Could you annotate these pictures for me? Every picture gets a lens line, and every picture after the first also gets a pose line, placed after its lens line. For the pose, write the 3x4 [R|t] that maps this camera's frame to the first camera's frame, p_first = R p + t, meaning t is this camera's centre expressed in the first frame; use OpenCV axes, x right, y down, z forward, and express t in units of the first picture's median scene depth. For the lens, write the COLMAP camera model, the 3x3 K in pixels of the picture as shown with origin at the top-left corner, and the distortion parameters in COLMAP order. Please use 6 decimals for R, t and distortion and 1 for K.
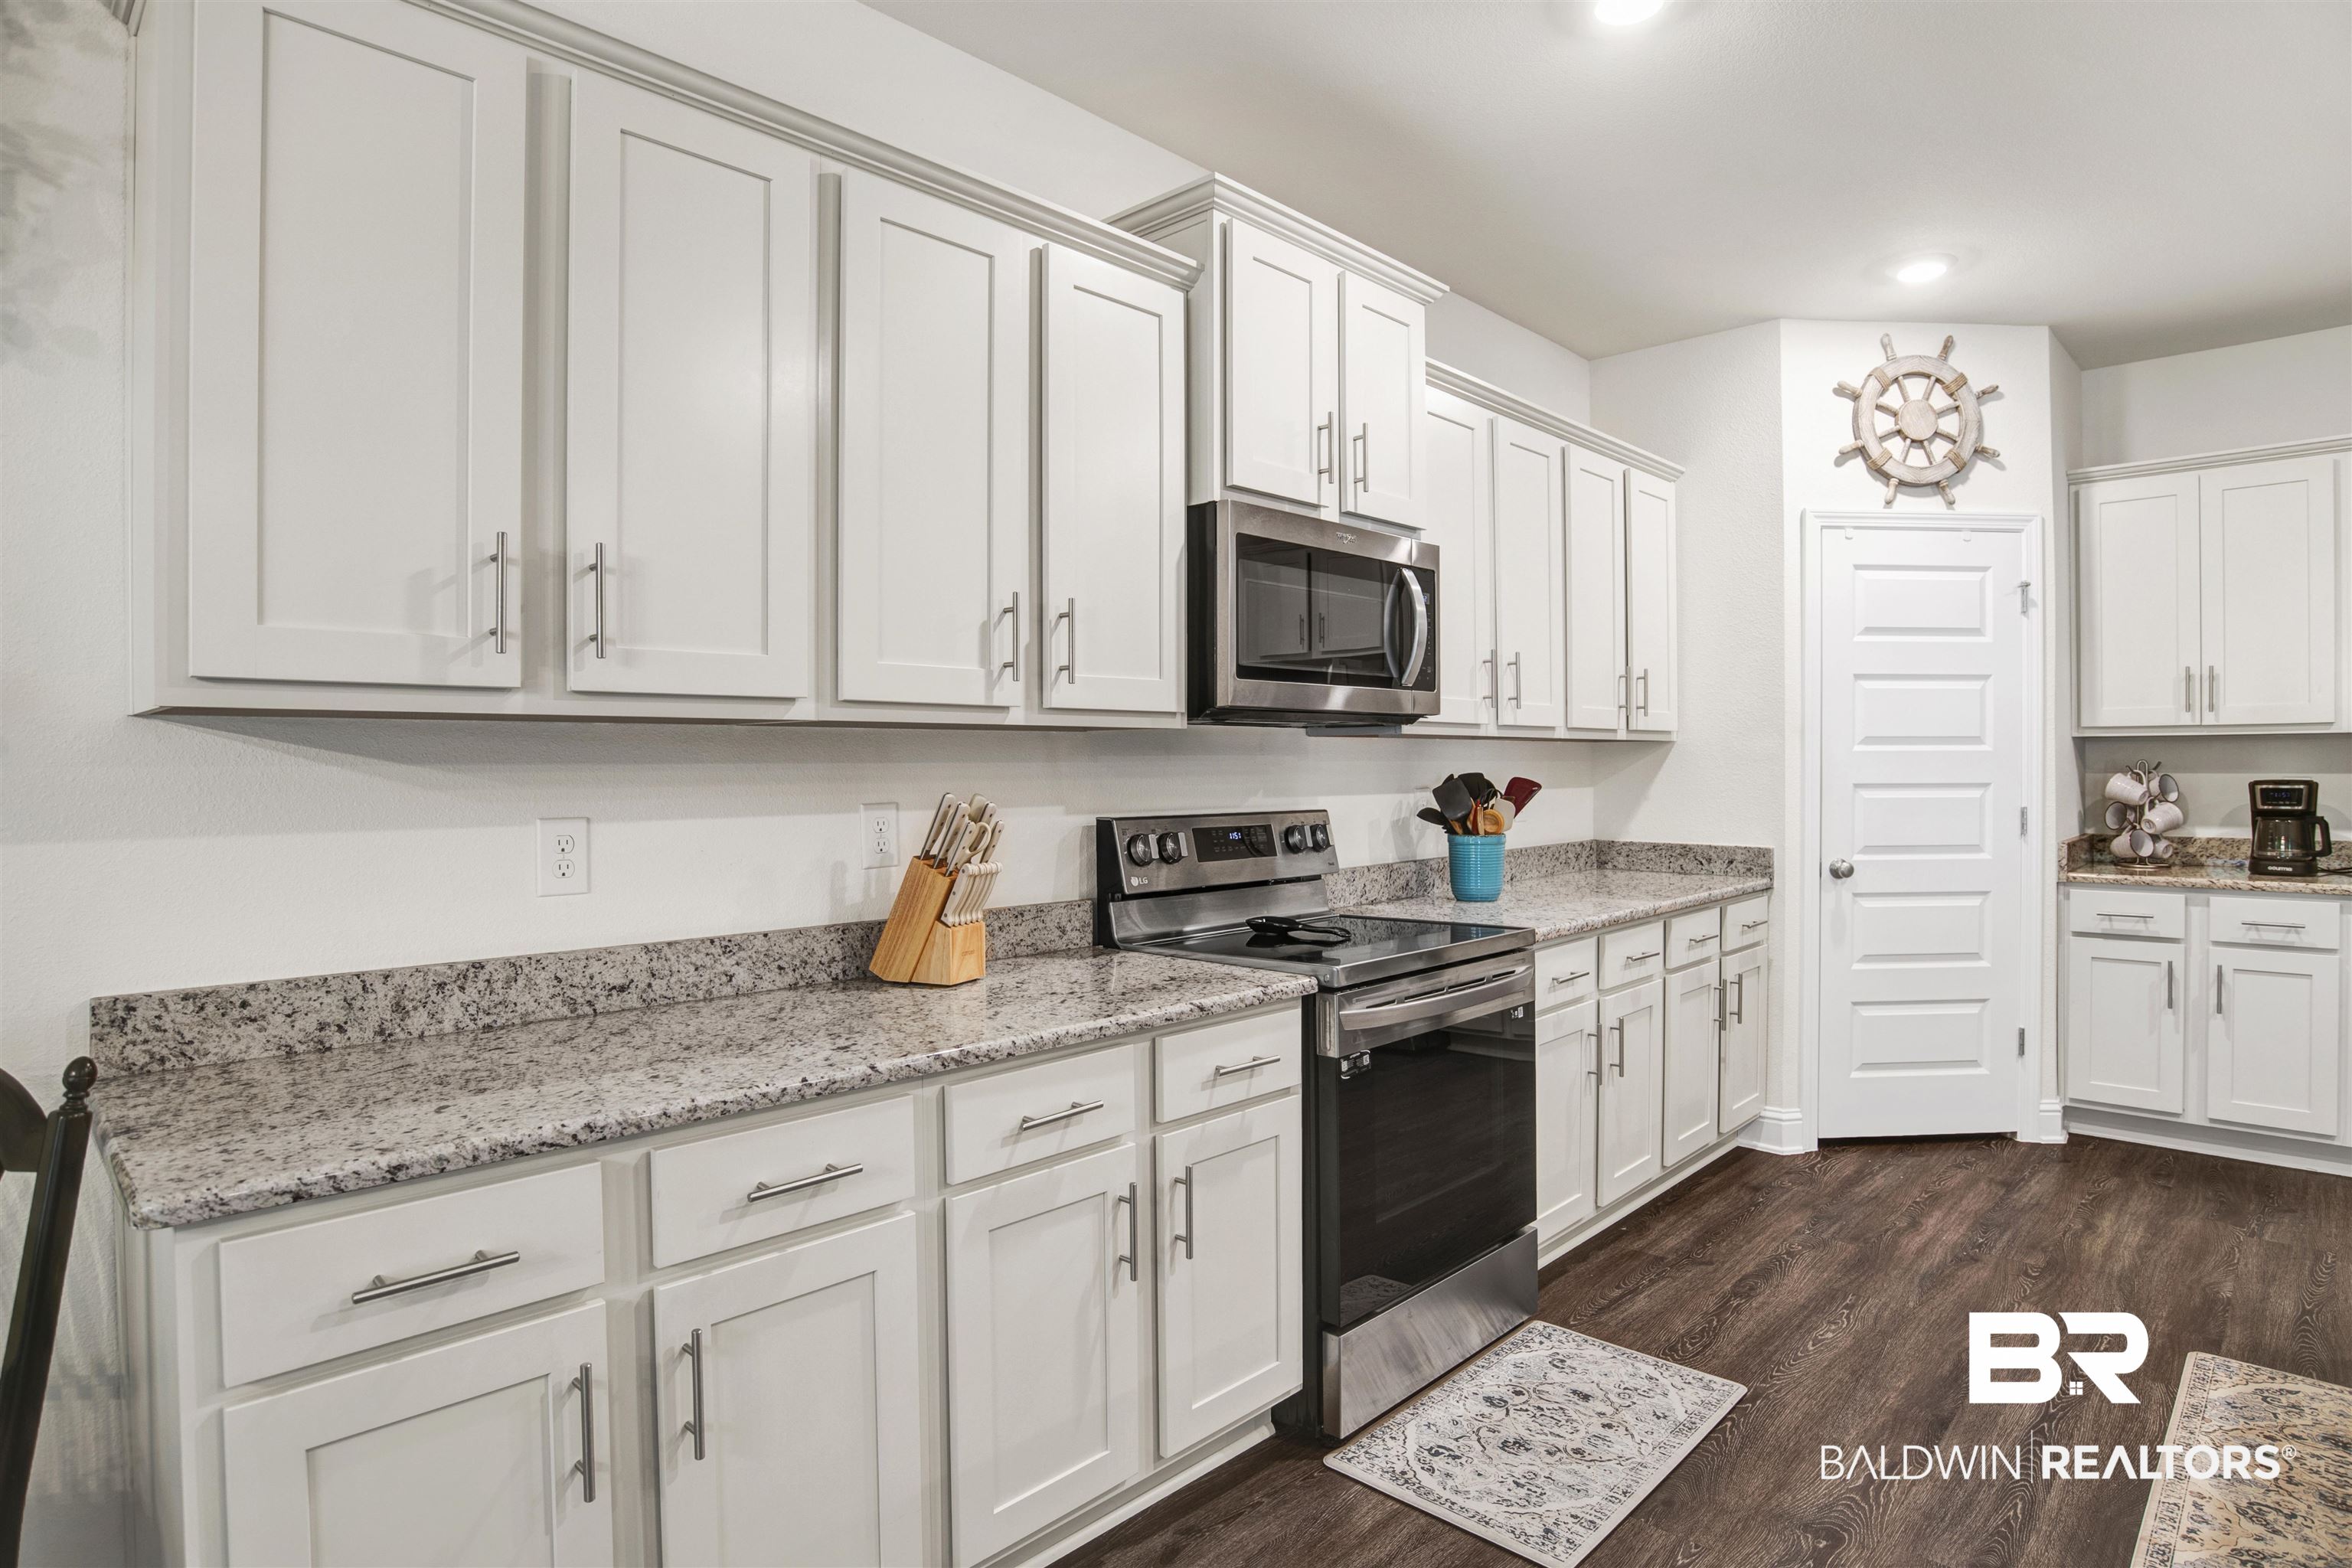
lens RADIAL K [[1253.0, 0, 1186.8], [0, 1253.0, 771.2], [0, 0, 1]] dist [-0.066132, 0.017327]
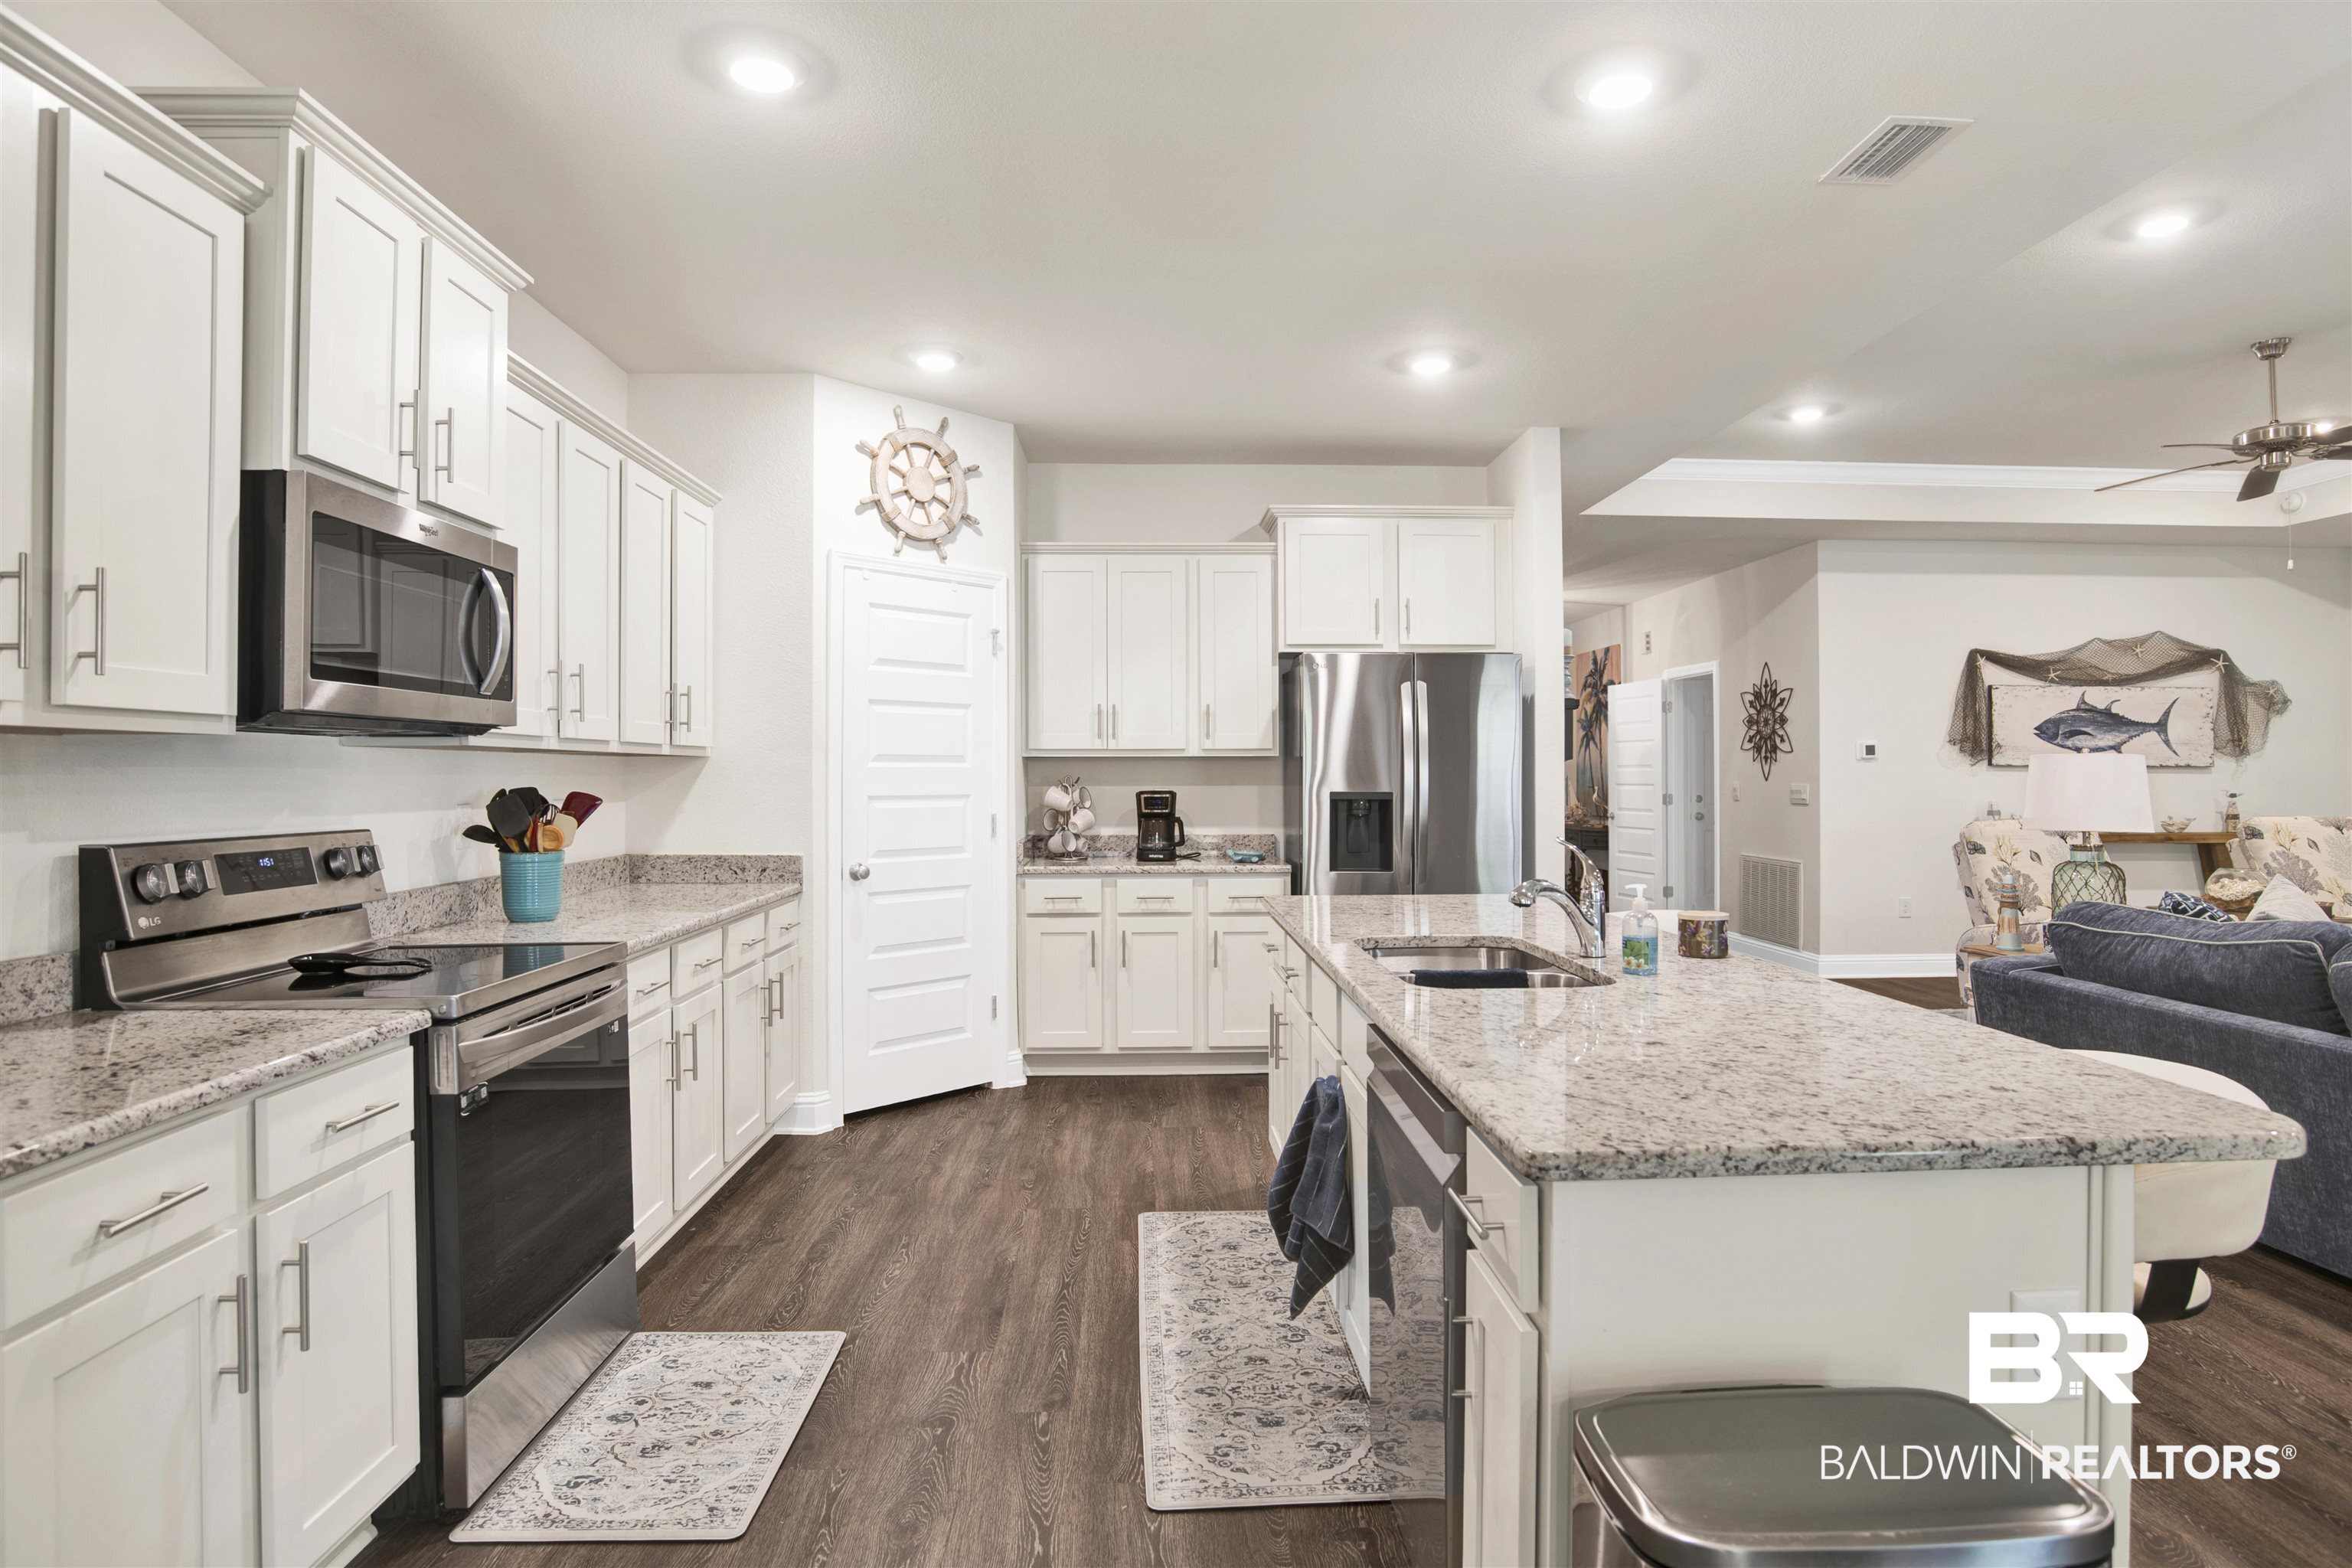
lens RADIAL K [[1253.0, 0, 1194.5], [0, 1253.0, 777.2], [0, 0, 1]] dist [-0.066132, 0.017327]
pose [[0.692422, 0.002187, 0.721490, -0.112046], [0.002986, 0.999978, -0.005897, 0.000693], [-0.721487, 0.006237, 0.692400, -0.017836]]
